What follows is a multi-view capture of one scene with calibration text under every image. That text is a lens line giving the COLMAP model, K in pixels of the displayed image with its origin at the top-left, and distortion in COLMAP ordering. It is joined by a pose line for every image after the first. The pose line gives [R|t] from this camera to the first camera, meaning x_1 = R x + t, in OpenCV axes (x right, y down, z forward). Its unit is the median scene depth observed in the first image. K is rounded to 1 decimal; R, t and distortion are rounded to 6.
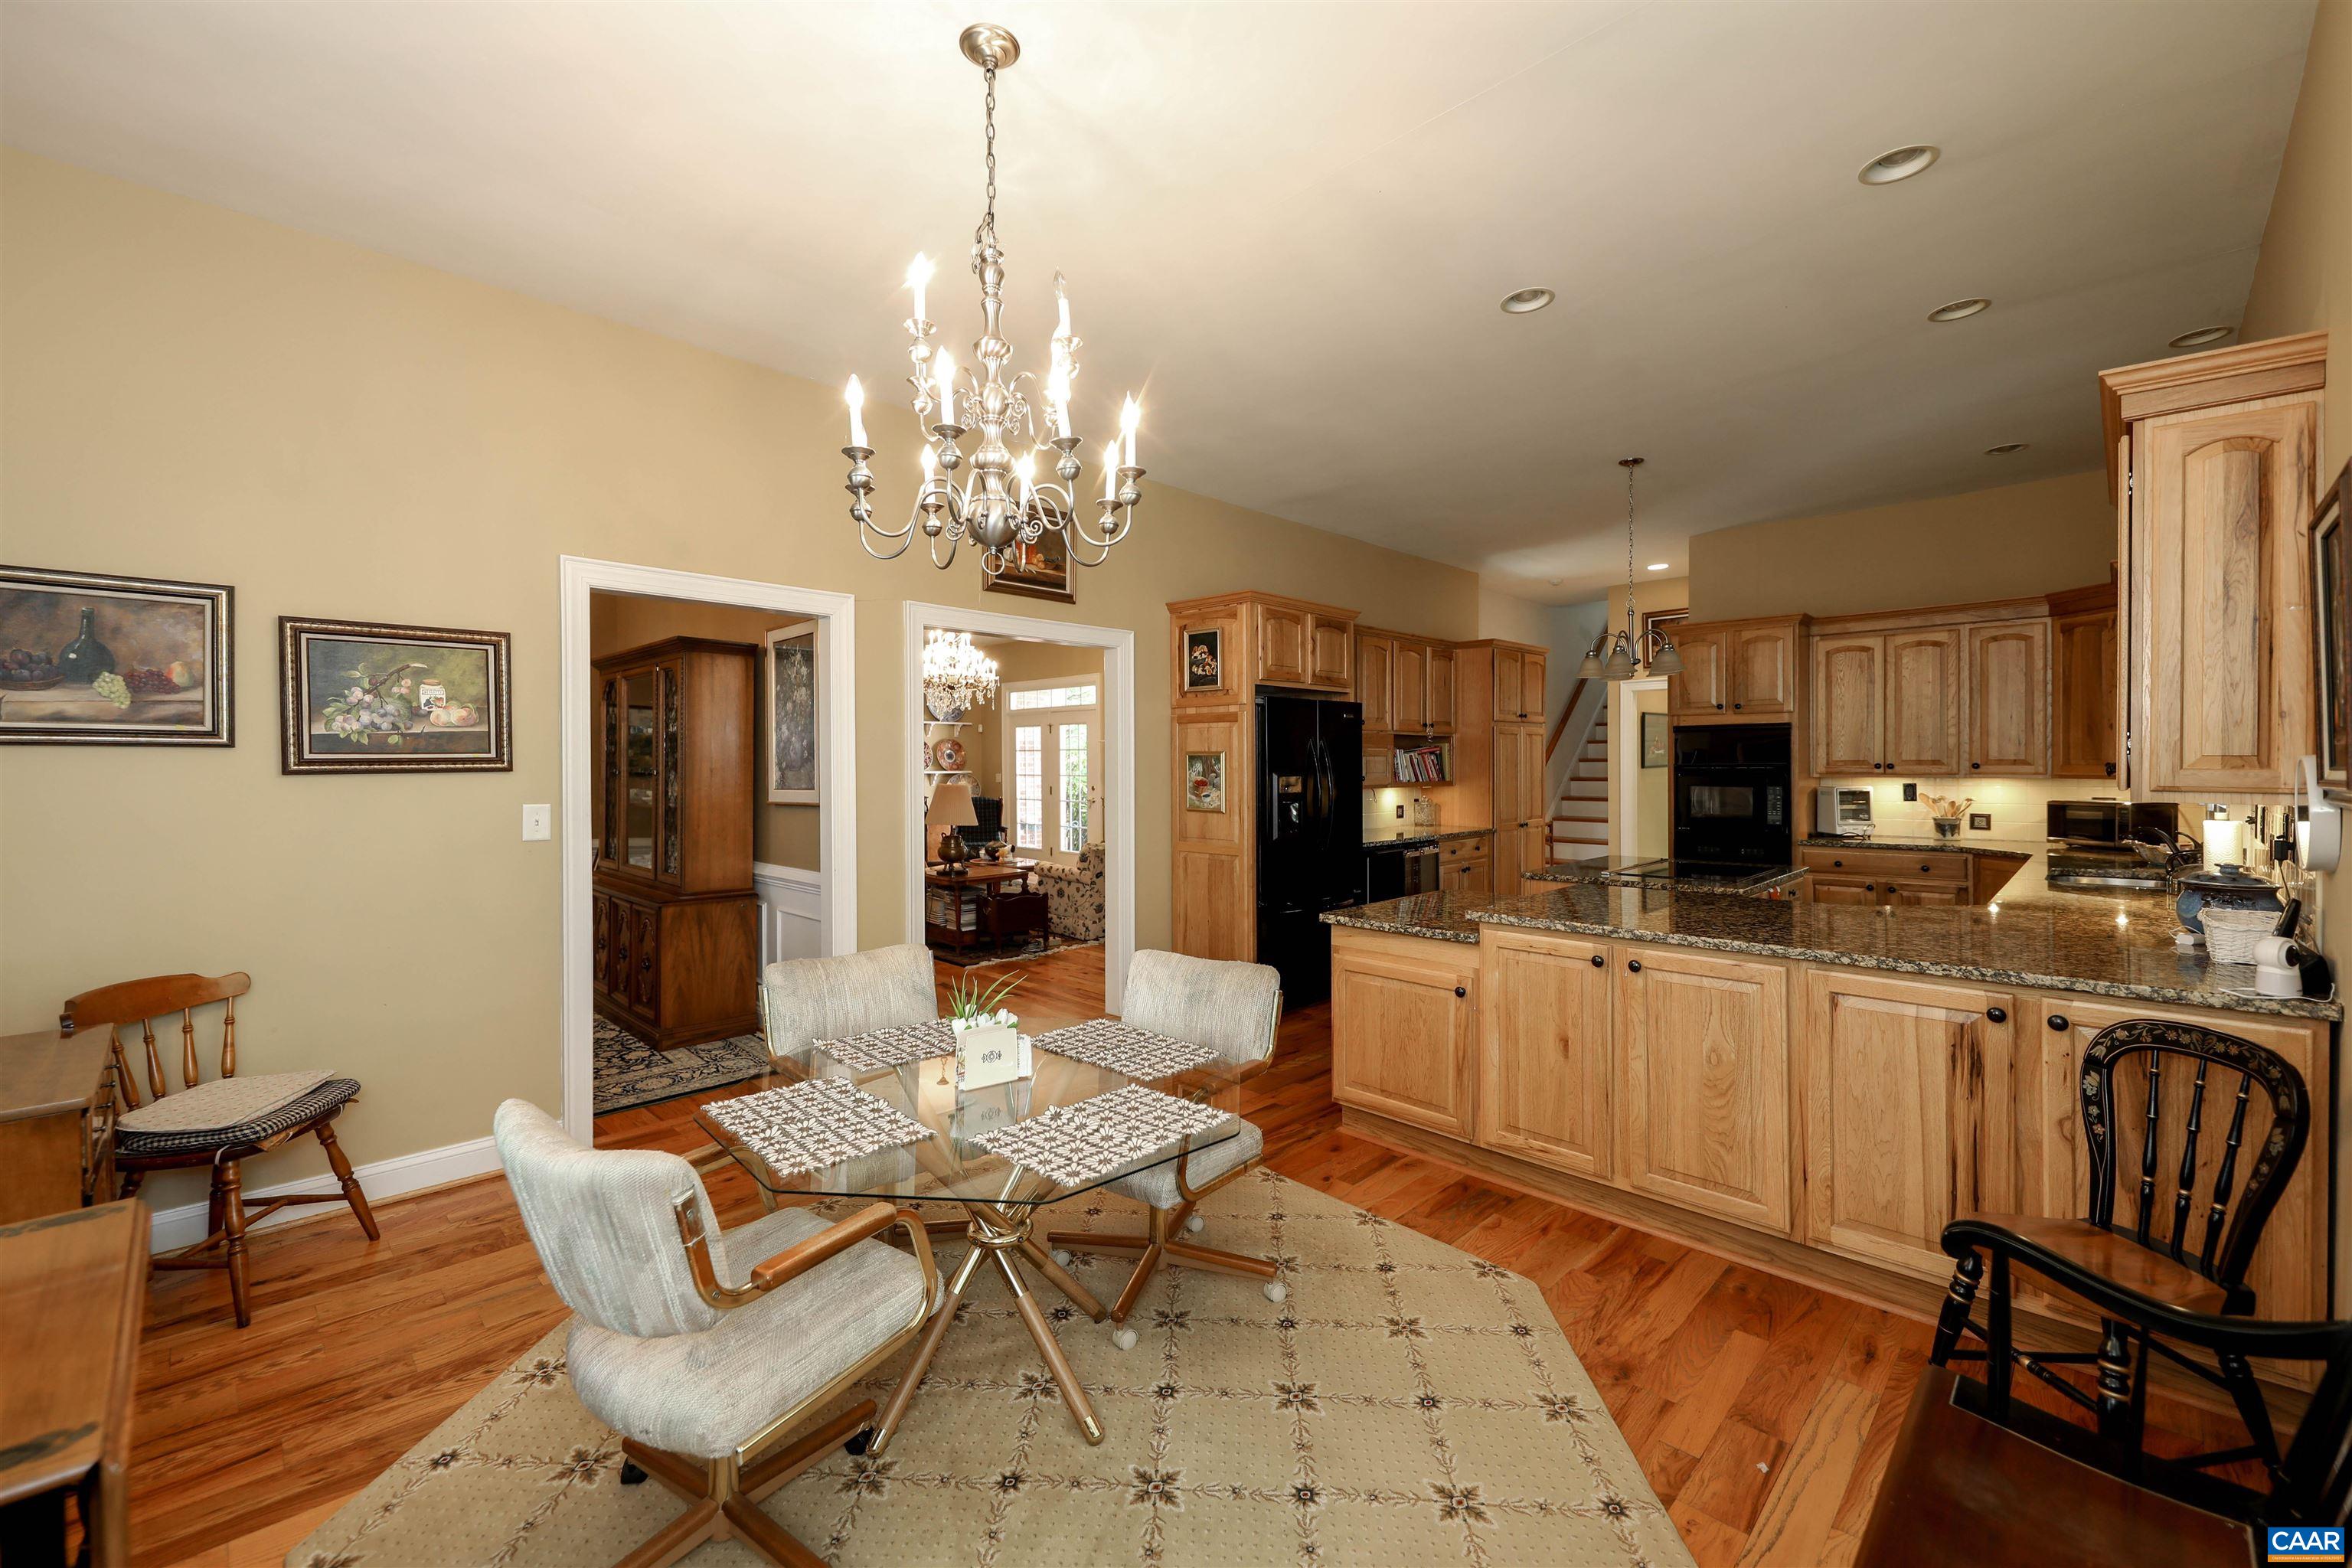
lens RADIAL K [[939.5, 0, 1177.2], [0, 939.5, 770.5], [0, 0, 1]] dist [0.001368, 0.000055]
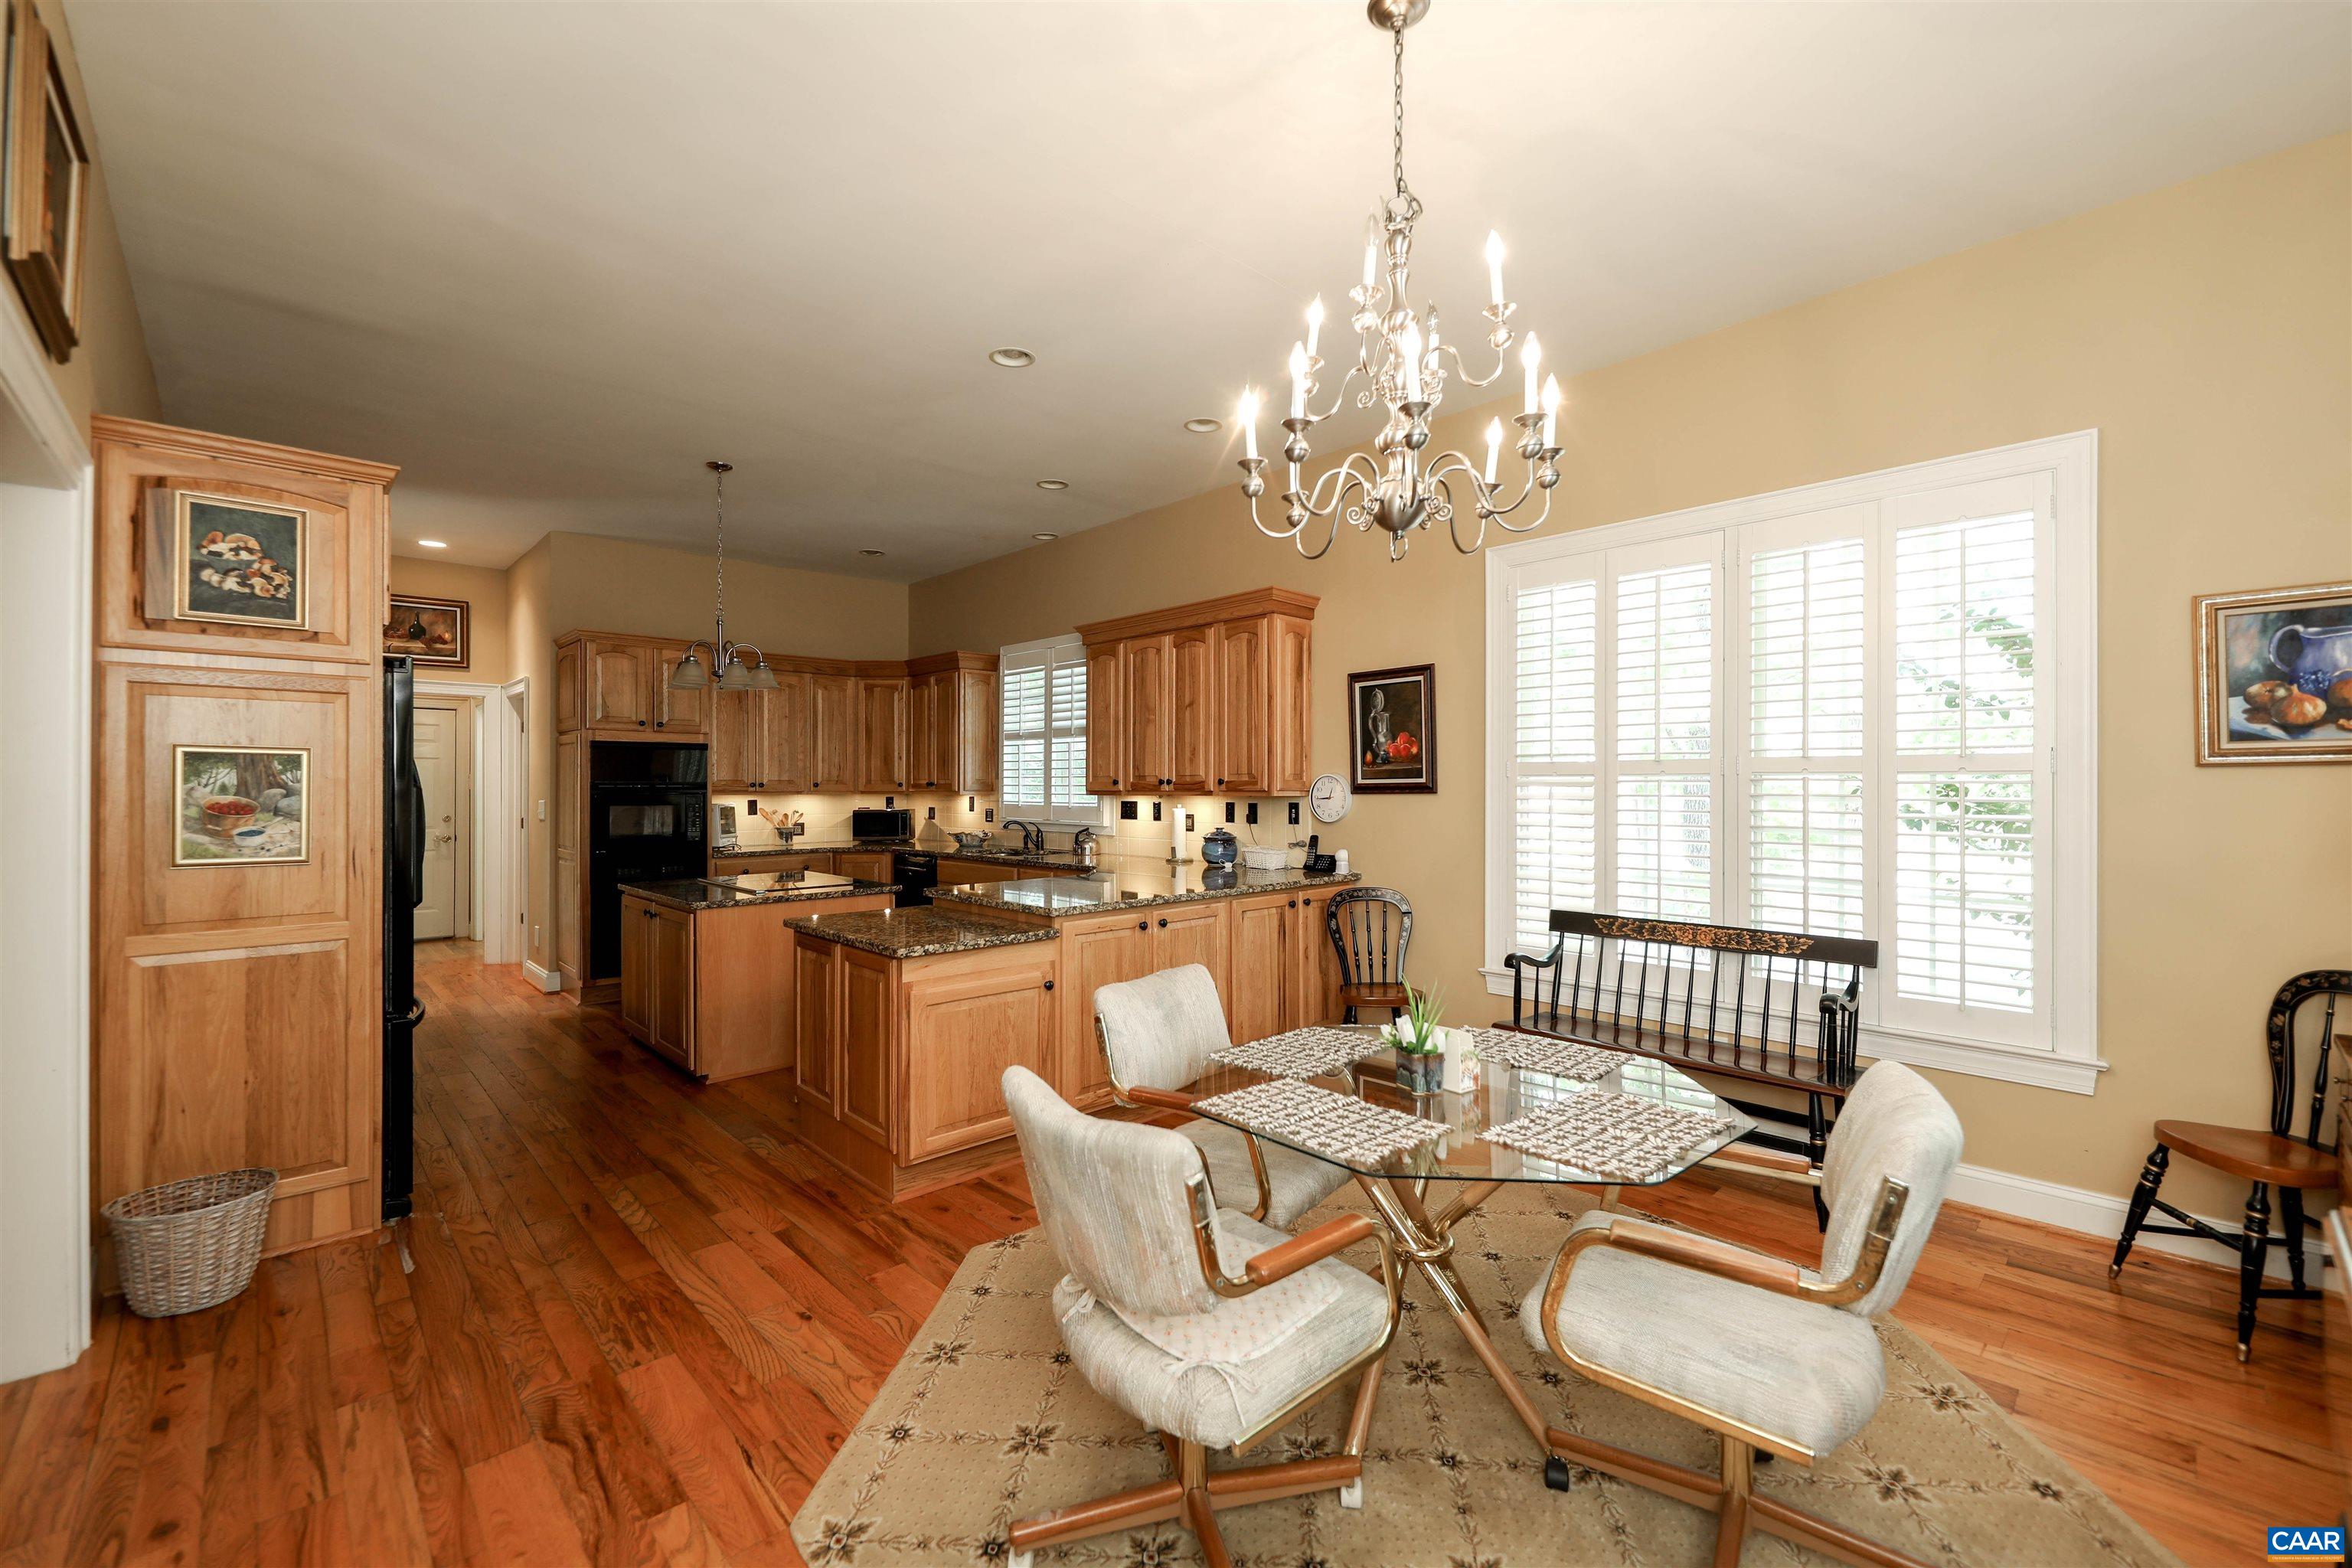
lens RADIAL K [[975.5, 0, 1168.4], [0, 975.5, 798.2], [0, 0, 1]] dist [0.002612, -0.000095]
pose [[0.032207, -0.006760, 0.999458, -0.476563], [0.009798, 0.999931, 0.006447, 0.009368], [-0.999433, 0.009585, 0.032271, 0.486764]]
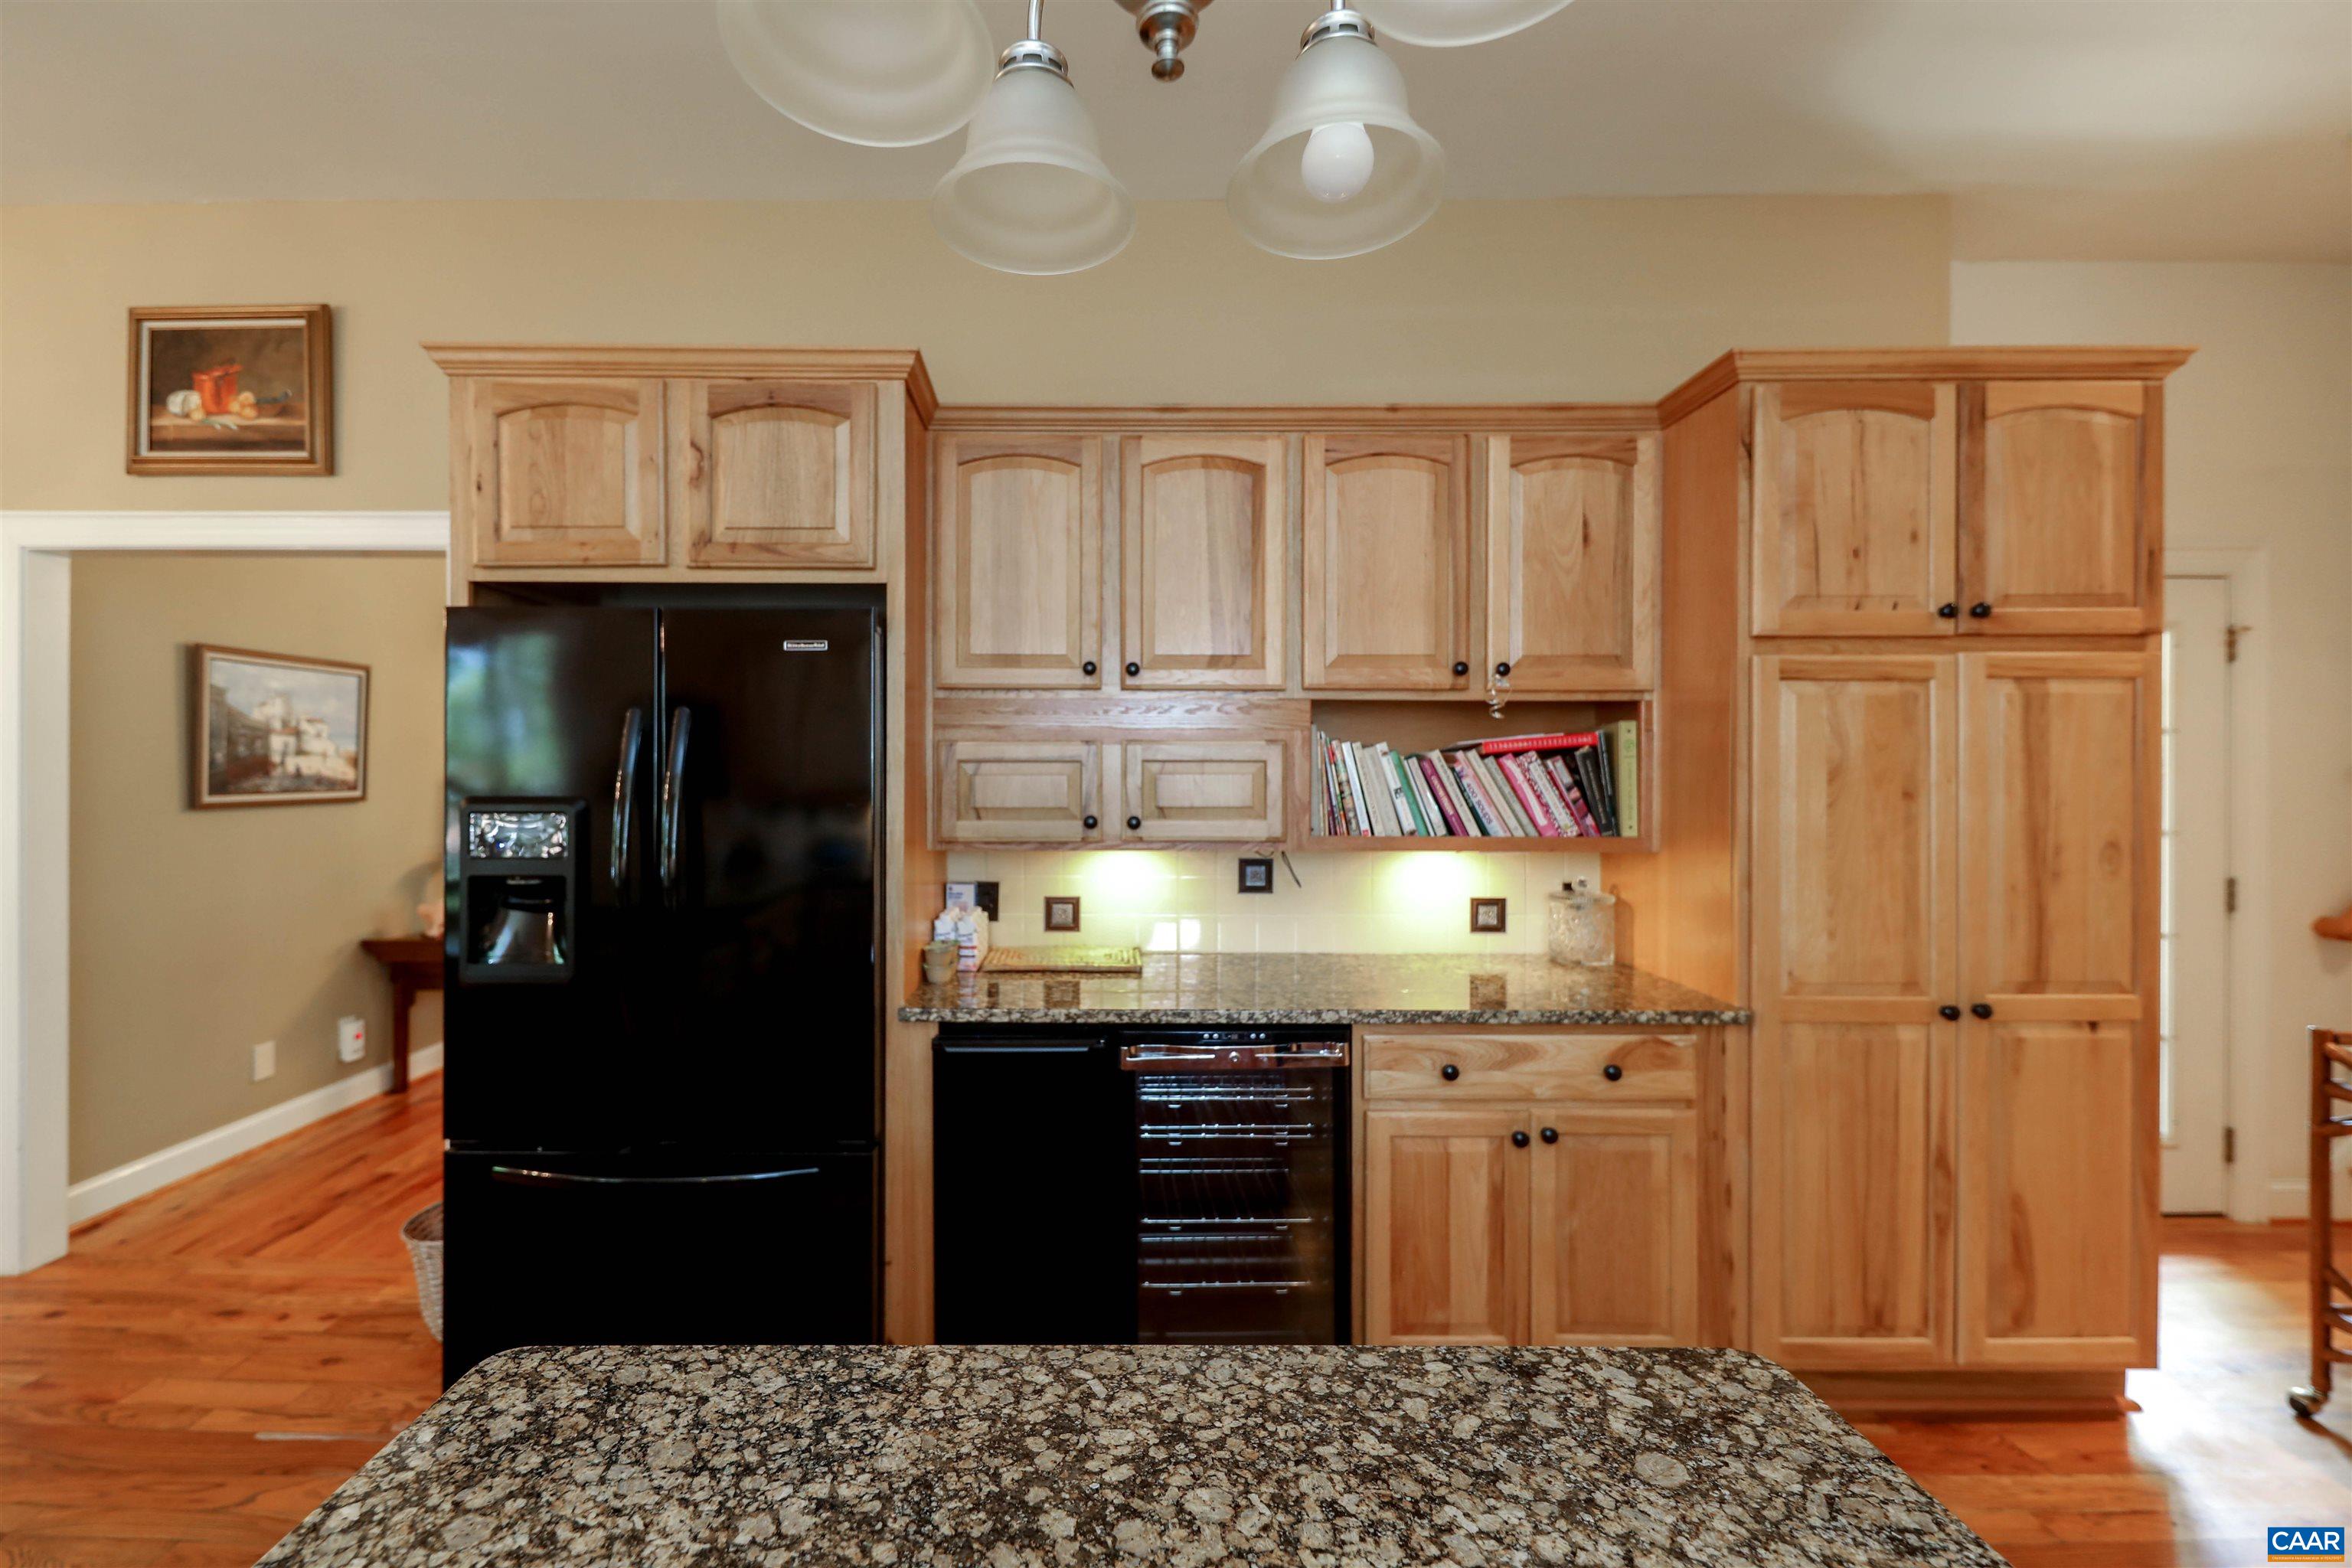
lens RADIAL K [[1013.0, 0, 1176.0], [0, 1013.0, 784.0], [0, 0, 1]] dist [0.000523, -0.000120]
pose [[0.711262, 0.005300, -0.702907, 0.581377], [-0.009640, 0.999951, -0.002215, -0.006454], [0.702861, 0.008352, 0.711279, 0.871690]]
